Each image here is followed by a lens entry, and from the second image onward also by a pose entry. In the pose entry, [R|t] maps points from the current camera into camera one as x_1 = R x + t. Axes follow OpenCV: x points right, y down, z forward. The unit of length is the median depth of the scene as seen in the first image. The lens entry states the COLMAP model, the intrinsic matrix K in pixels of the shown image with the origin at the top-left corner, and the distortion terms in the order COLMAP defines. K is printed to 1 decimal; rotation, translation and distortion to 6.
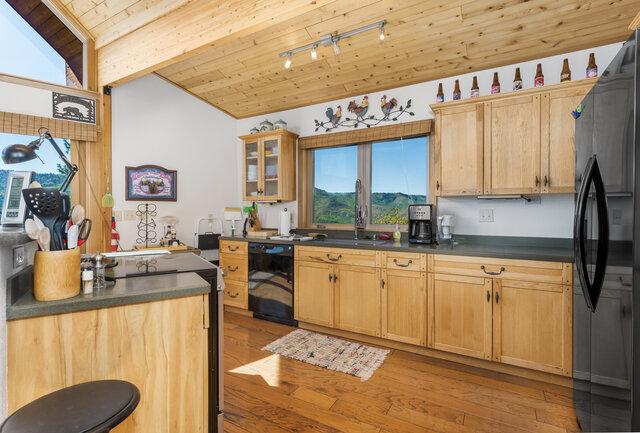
lens RADIAL K [[309.2, 0, 320.0], [0, 309.2, 212.5], [0, 0, 1]] dist [-0.004271, -0.000083]
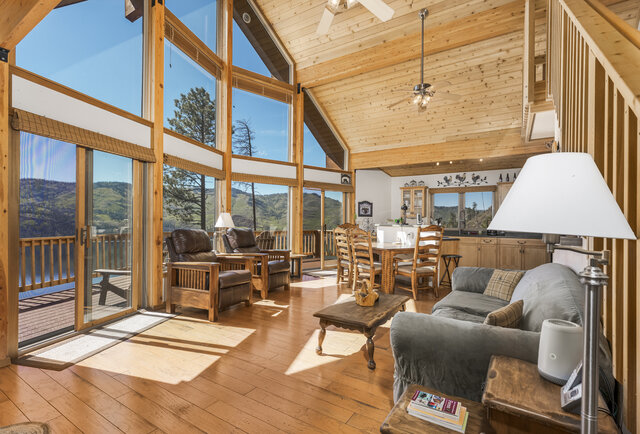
lens RADIAL K [[305.8, 0, 315.8], [0, 305.8, 220.6], [0, 0, 1]] dist [0.004287, -0.000218]
pose [[0.998350, 0.011380, -0.056284, -0.818090], [-0.011637, 0.999923, -0.004246, 0.006176], [0.056231, 0.004894, 0.998406, -1.337545]]
